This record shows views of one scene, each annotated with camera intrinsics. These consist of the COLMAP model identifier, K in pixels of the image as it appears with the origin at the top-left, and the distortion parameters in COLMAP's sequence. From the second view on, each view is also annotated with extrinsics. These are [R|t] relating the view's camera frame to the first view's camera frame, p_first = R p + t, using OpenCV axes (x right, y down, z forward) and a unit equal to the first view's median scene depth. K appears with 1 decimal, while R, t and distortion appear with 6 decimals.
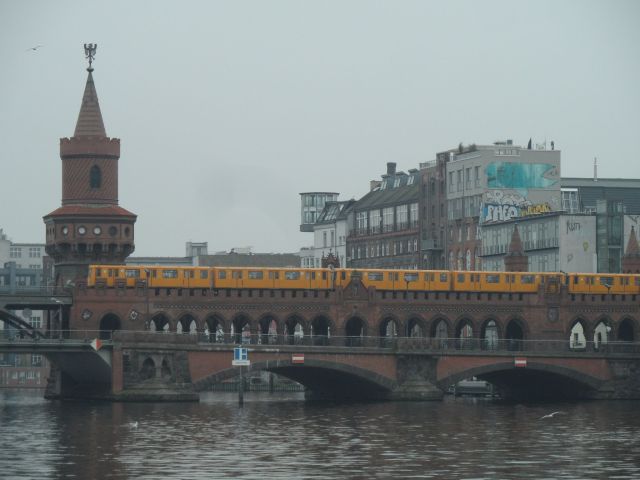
lens RADIAL K [[2783.4, 0, 320.0], [0, 2783.4, 240.0], [0, 0, 1]] dist [0.180556, 0.123174]
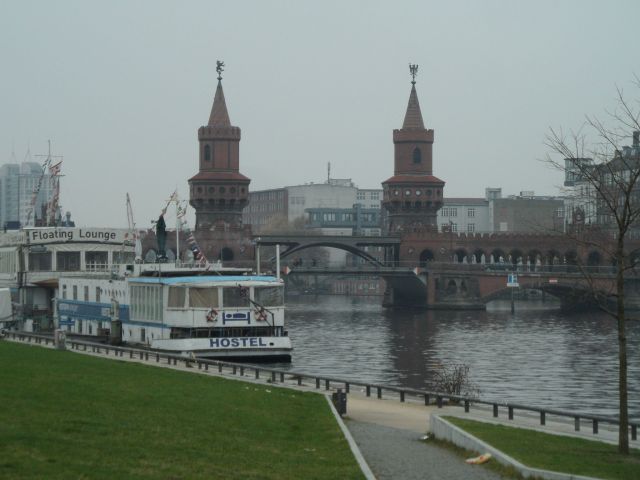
lens RADIAL K [[2237.8, 0, 320.0], [0, 2237.8, 240.0], [0, 0, 1]] dist [0.056901, 1.073474]
pose [[0.992123, 0.003312, -0.125225, 0.016689], [0.000506, 0.999536, 0.030446, -0.014318], [0.125268, -0.030270, 0.991661, -0.178721]]
